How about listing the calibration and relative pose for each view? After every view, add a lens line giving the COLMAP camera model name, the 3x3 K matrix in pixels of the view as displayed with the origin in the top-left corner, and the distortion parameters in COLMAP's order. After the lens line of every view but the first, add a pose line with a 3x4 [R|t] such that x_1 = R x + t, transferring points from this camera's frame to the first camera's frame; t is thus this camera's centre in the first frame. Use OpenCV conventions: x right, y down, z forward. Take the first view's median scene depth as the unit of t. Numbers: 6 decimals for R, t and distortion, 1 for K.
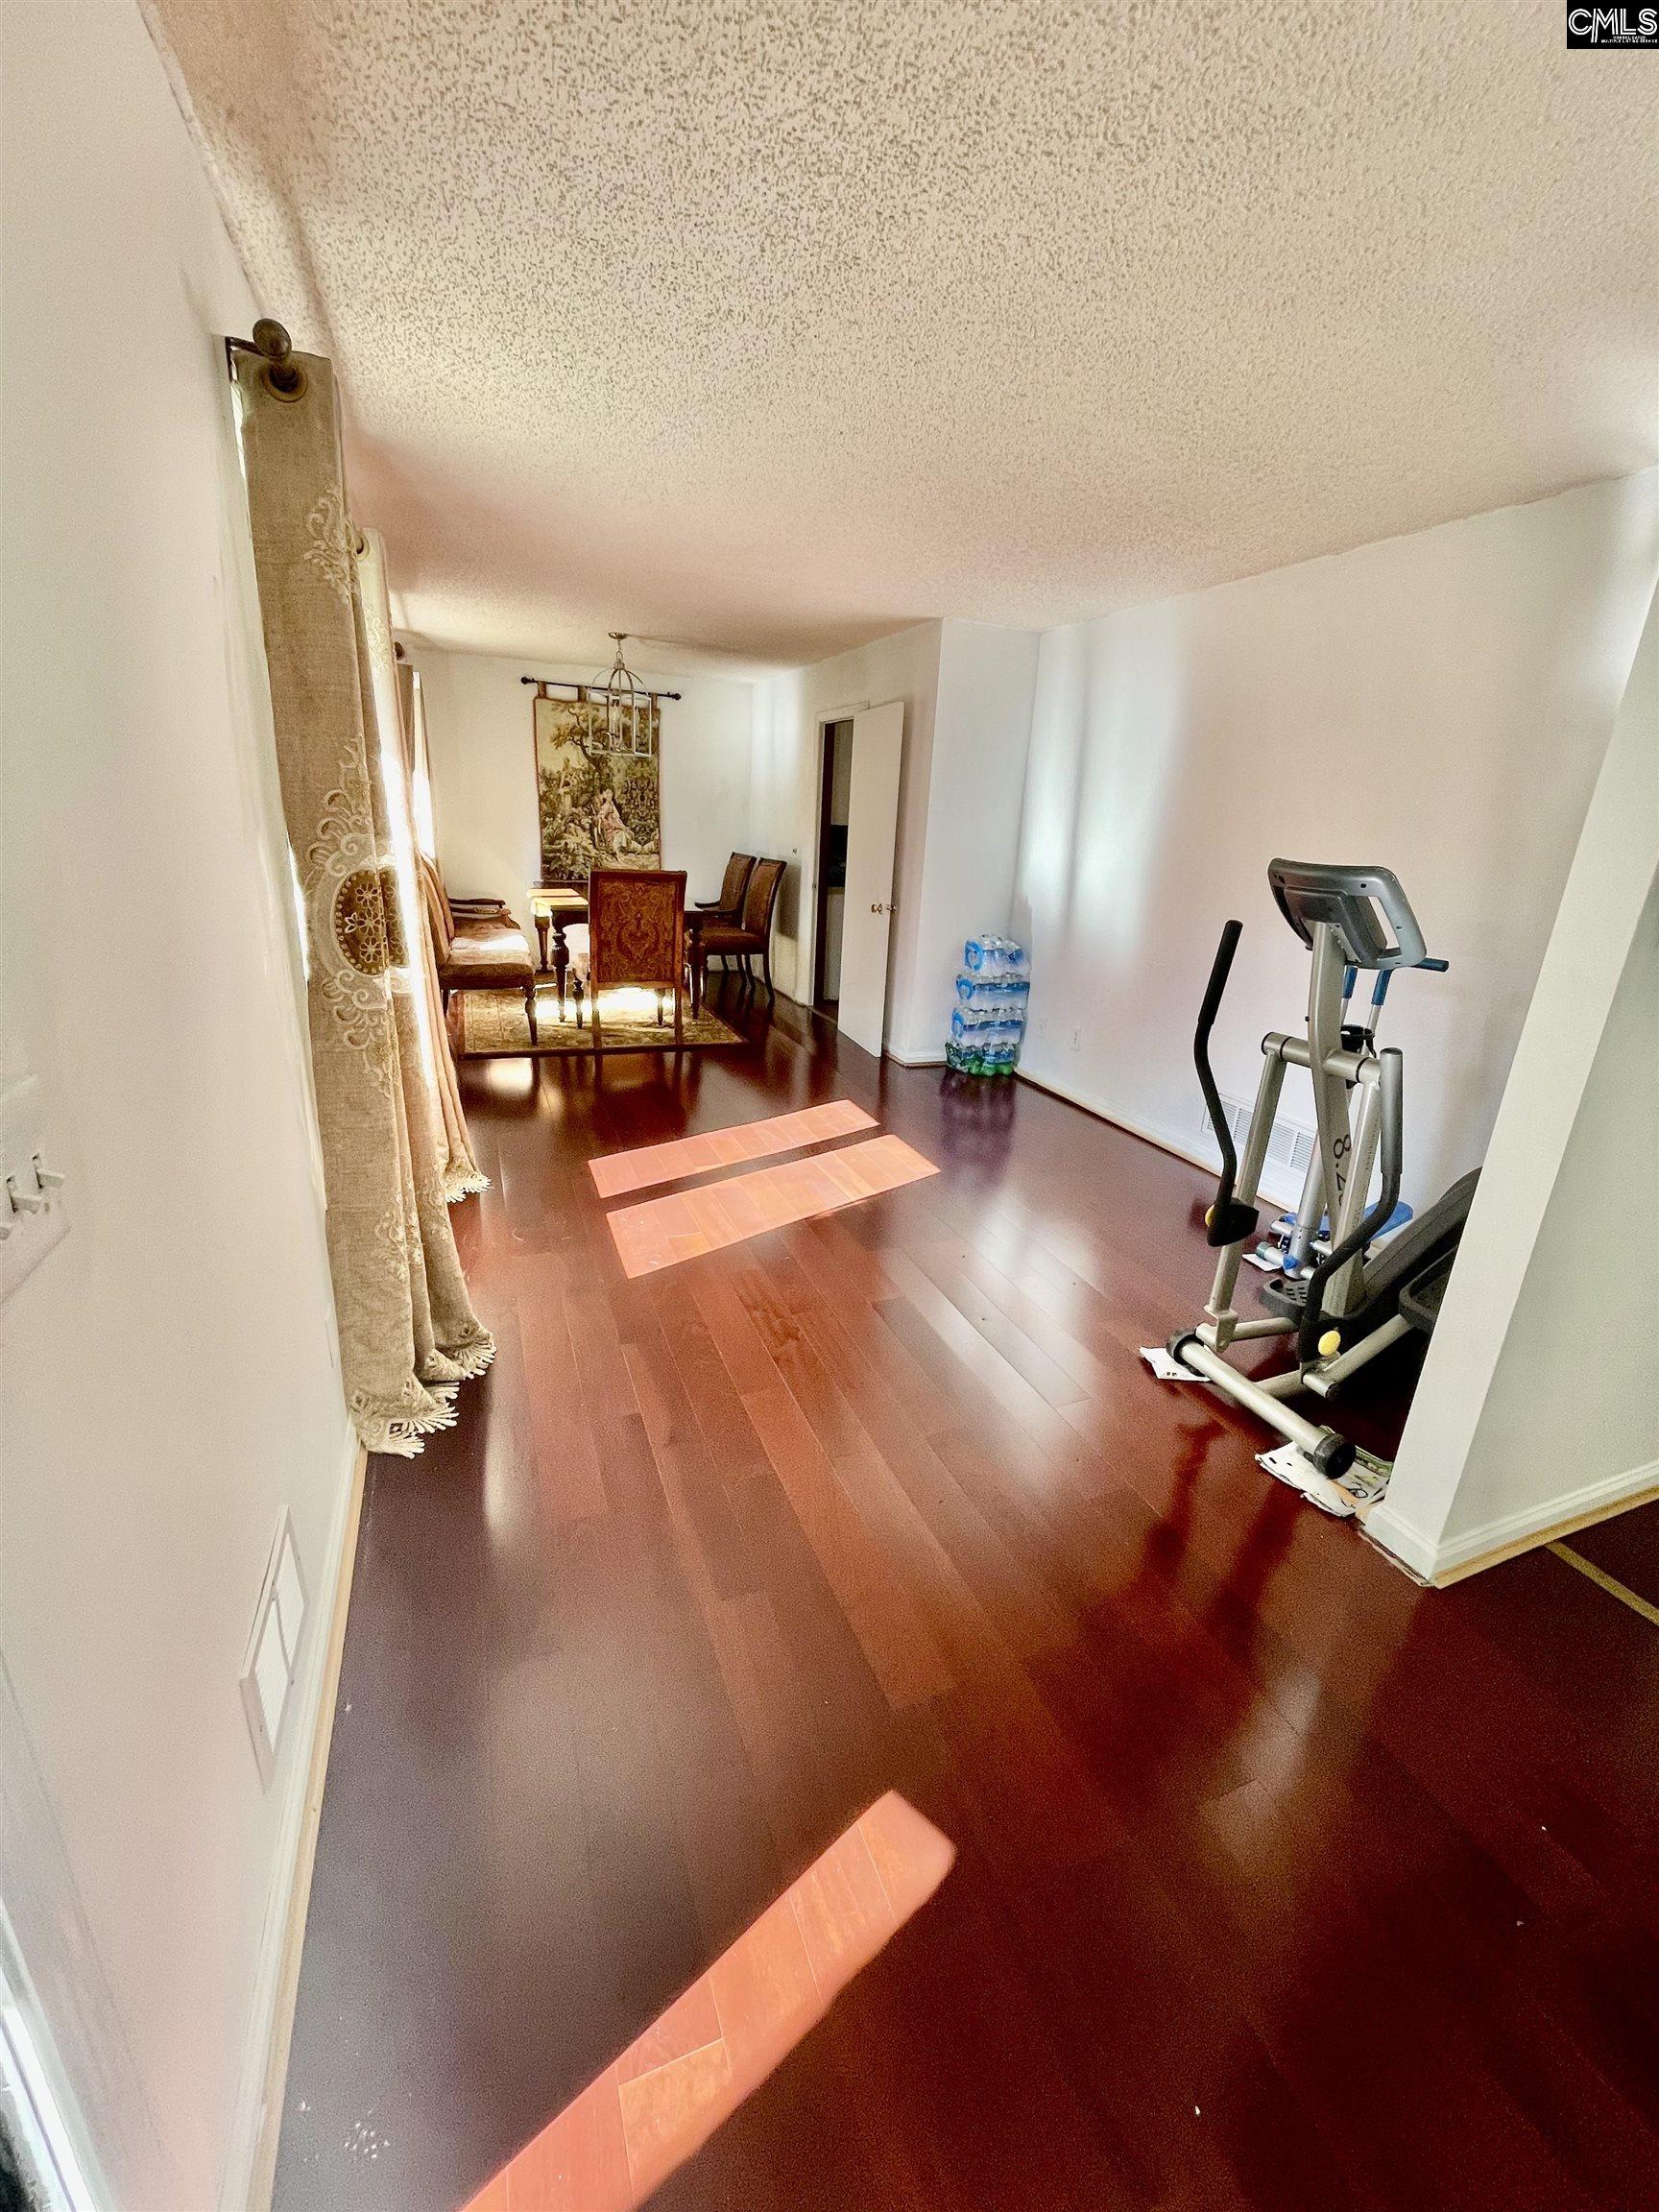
lens RADIAL K [[894.6, 0, 842.0], [0, 894.6, 1100.2], [0, 0, 1]] dist [-0.002568, 0.000338]
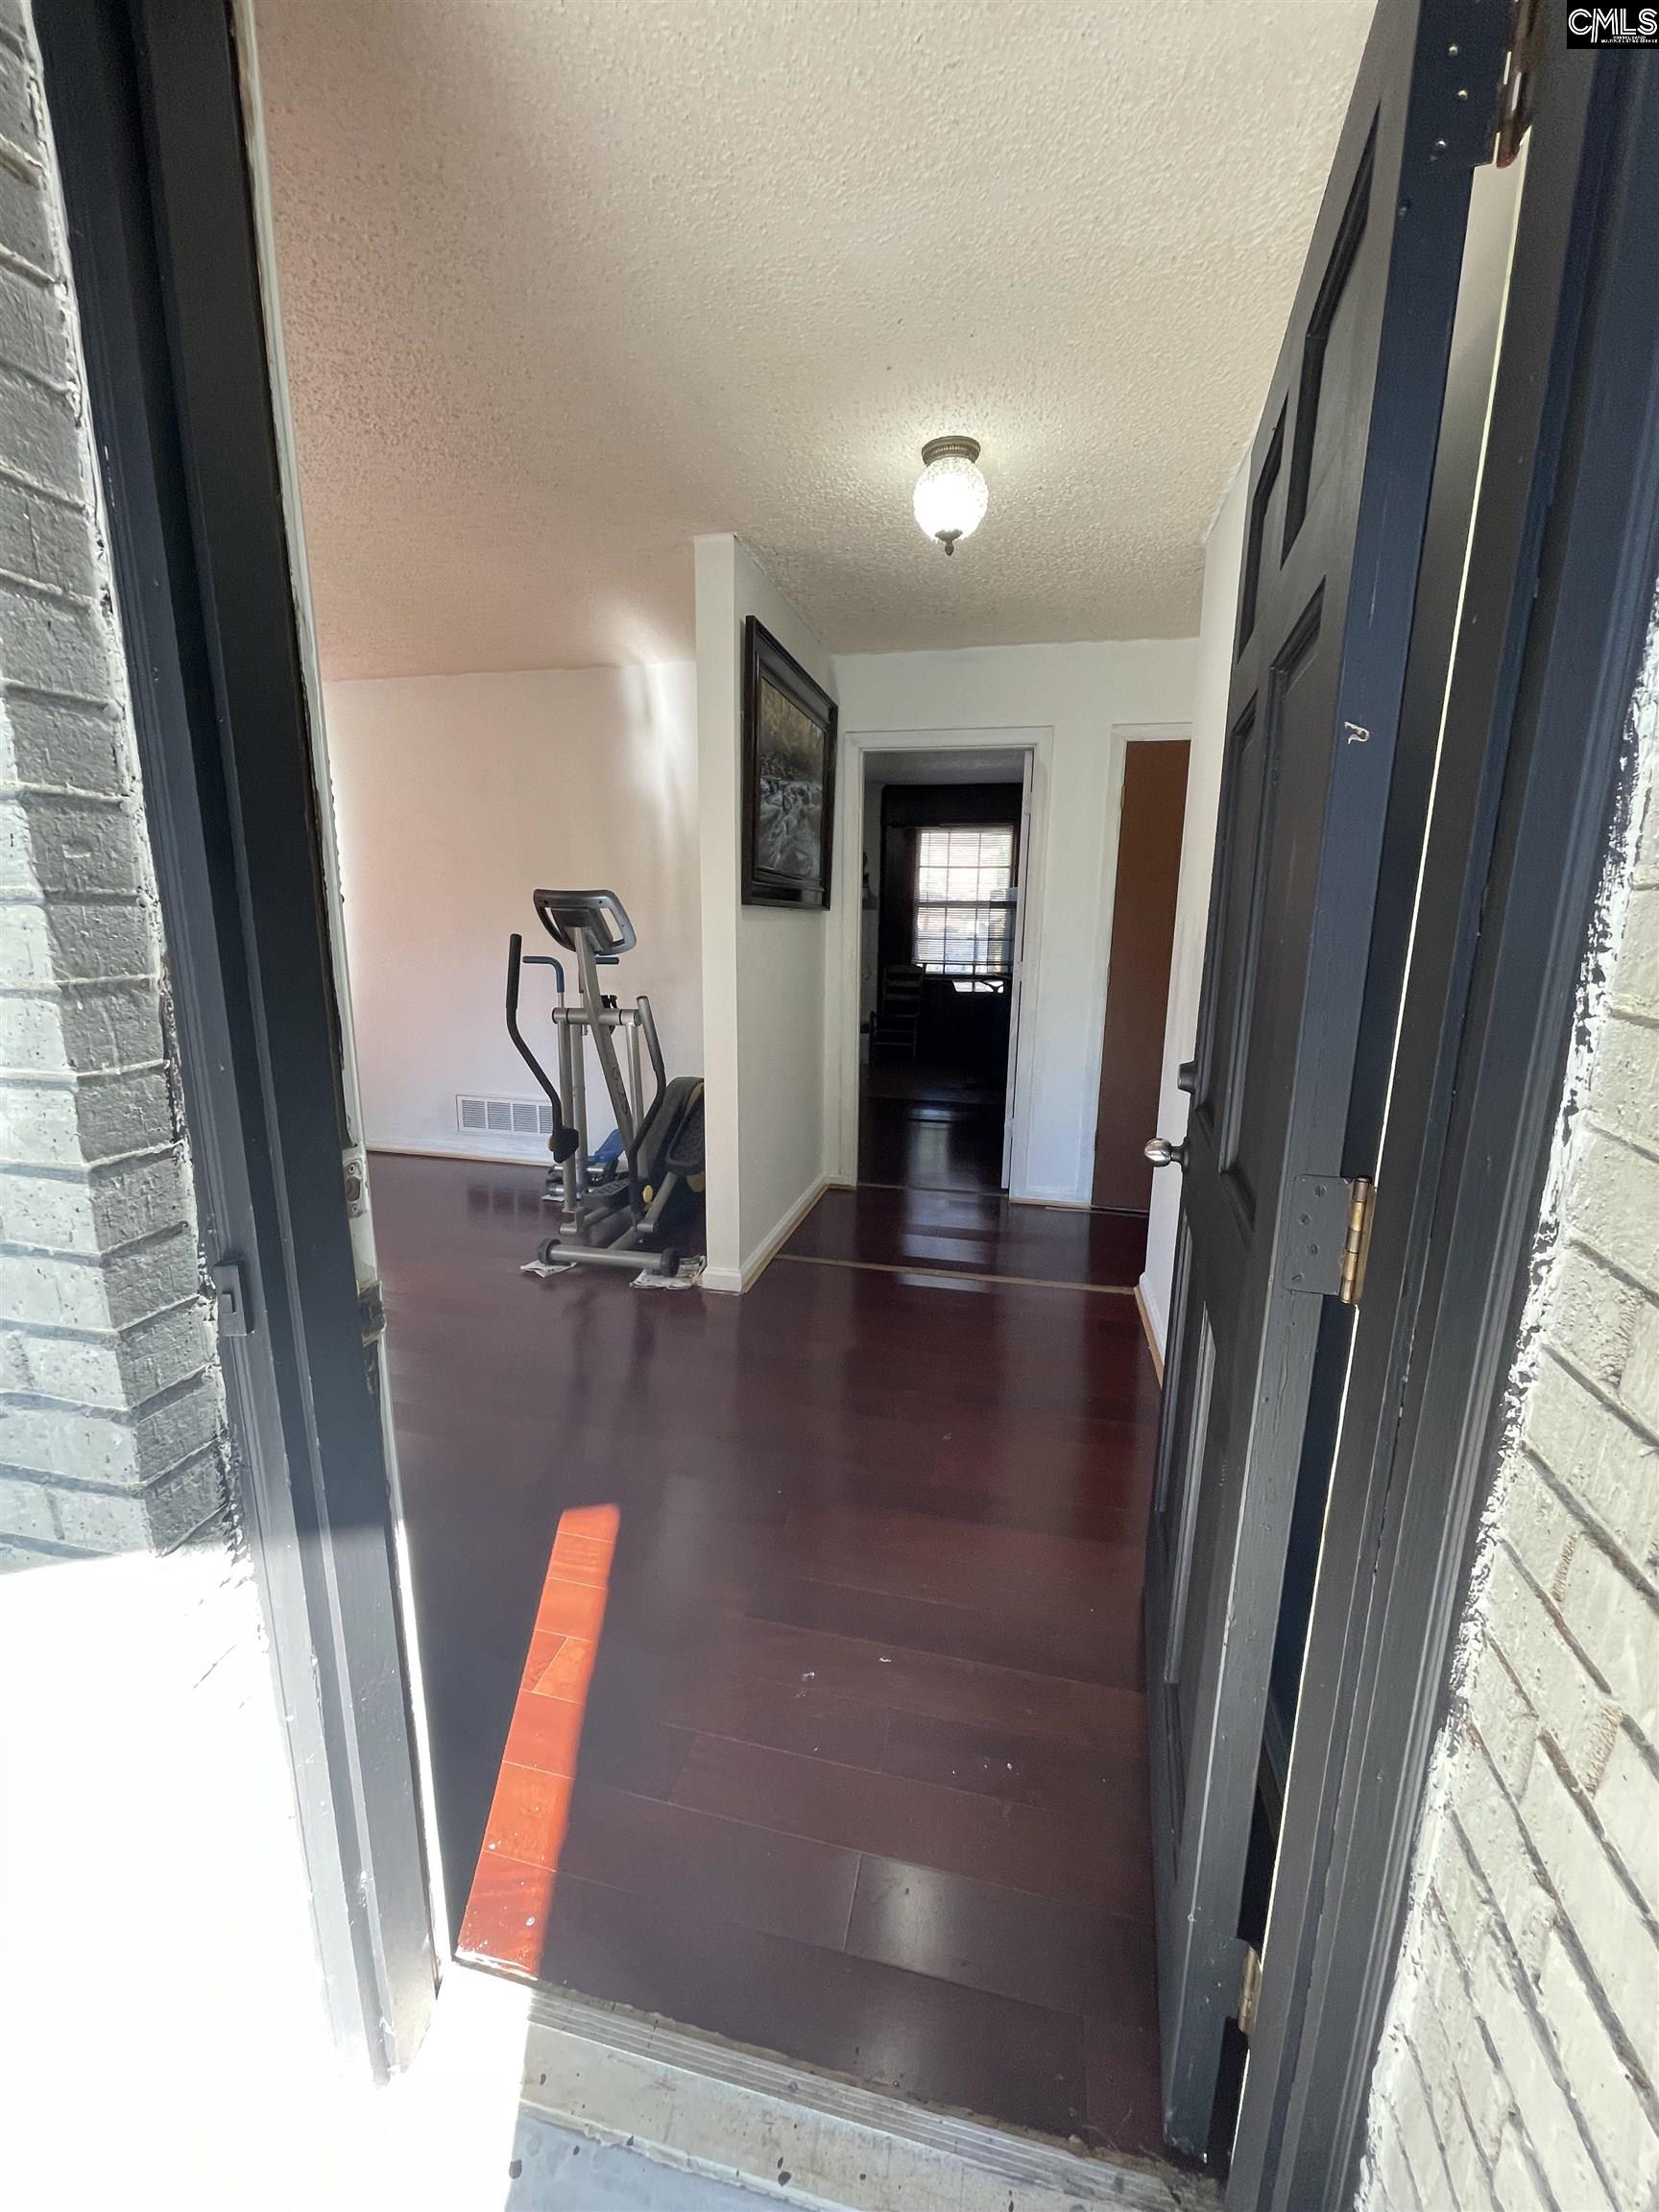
lens RADIAL K [[894.6, 0, 822.7], [0, 894.6, 1103.4], [0, 0, 1]] dist [-0.002568, 0.000338]
pose [[0.586655, -0.208642, 0.782499, -0.448296], [0.262357, 0.963097, 0.060102, 0.103354], [-0.766163, 0.170035, 0.619744, -0.217041]]
